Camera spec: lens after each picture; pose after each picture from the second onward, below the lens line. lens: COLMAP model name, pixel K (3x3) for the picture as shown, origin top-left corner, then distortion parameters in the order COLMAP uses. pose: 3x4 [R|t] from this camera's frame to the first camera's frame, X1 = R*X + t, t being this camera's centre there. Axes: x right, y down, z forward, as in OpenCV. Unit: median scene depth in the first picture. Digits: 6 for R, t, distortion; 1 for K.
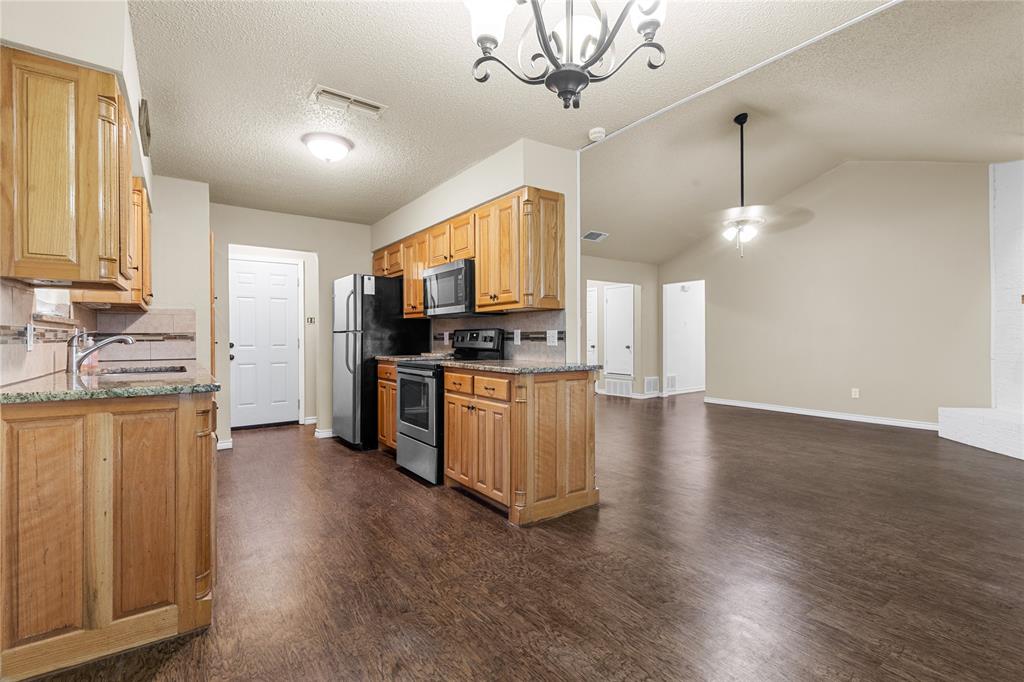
lens RADIAL K [[468.6, 0, 516.3], [0, 468.6, 338.6], [0, 0, 1]] dist [0.002935, -0.000061]
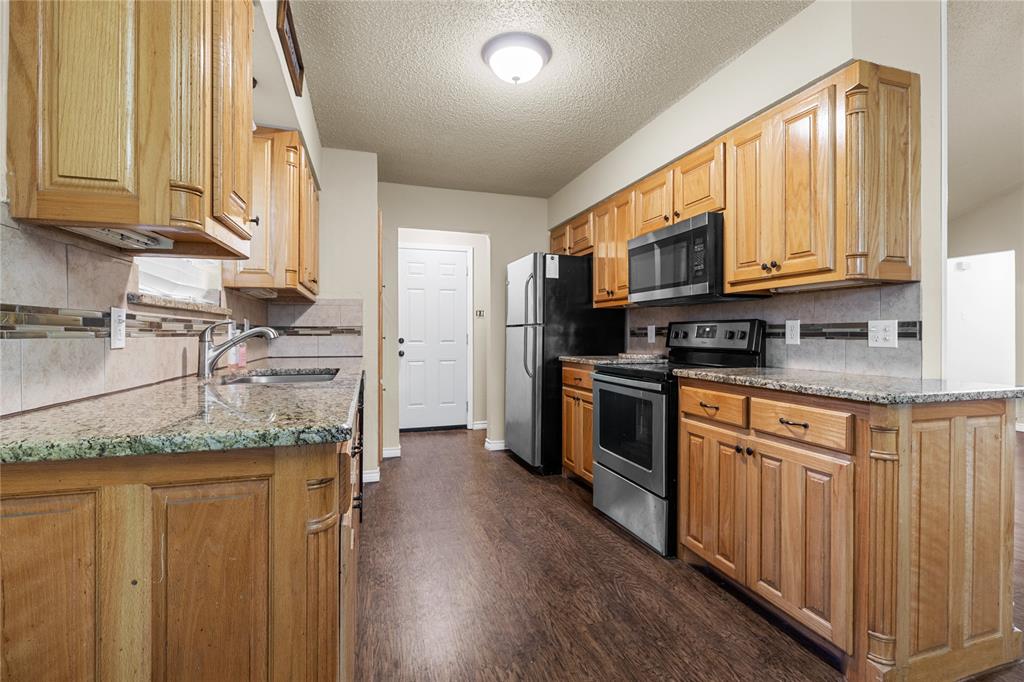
lens RADIAL K [[465.3, 0, 515.3], [0, 465.3, 333.7], [0, 0, 1]] dist [-0.000991, -0.000177]
pose [[0.949868, 0.004153, -0.312622, -0.170040], [-0.005089, 0.999985, -0.002179, 0.002059], [0.312608, 0.003661, 0.949875, 0.314857]]
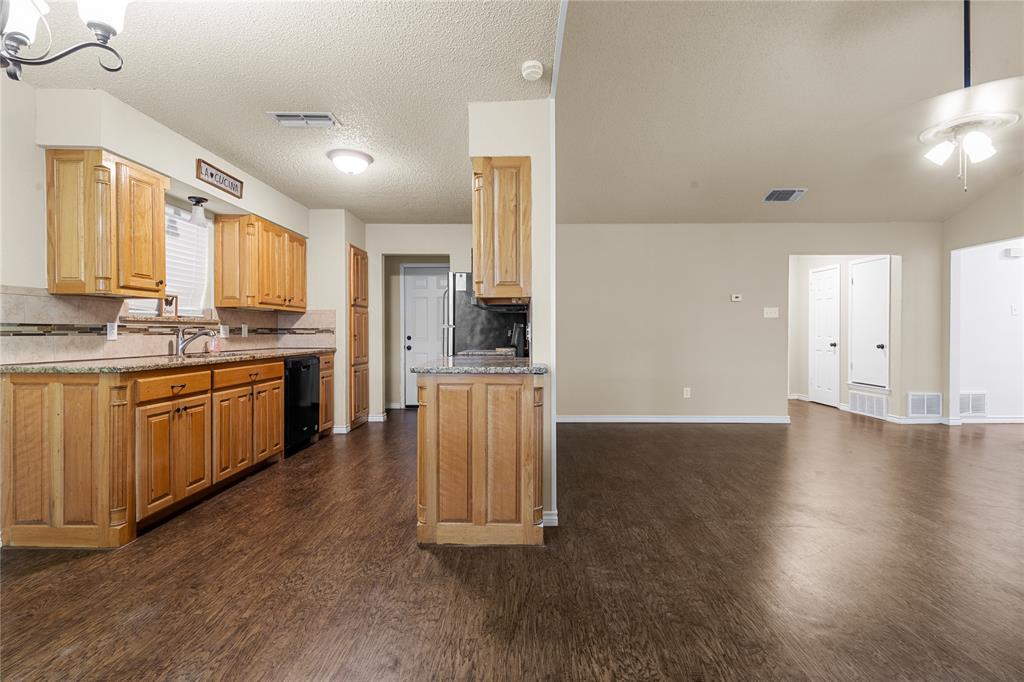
lens RADIAL K [[463.5, 0, 514.9], [0, 463.5, 335.8], [0, 0, 1]] dist [0.003544, 0.000748]
pose [[0.803131, 0.007284, -0.595758, 0.535995], [-0.003214, 0.999964, 0.007892, -0.002674], [0.595794, -0.004423, 0.803125, 0.319096]]
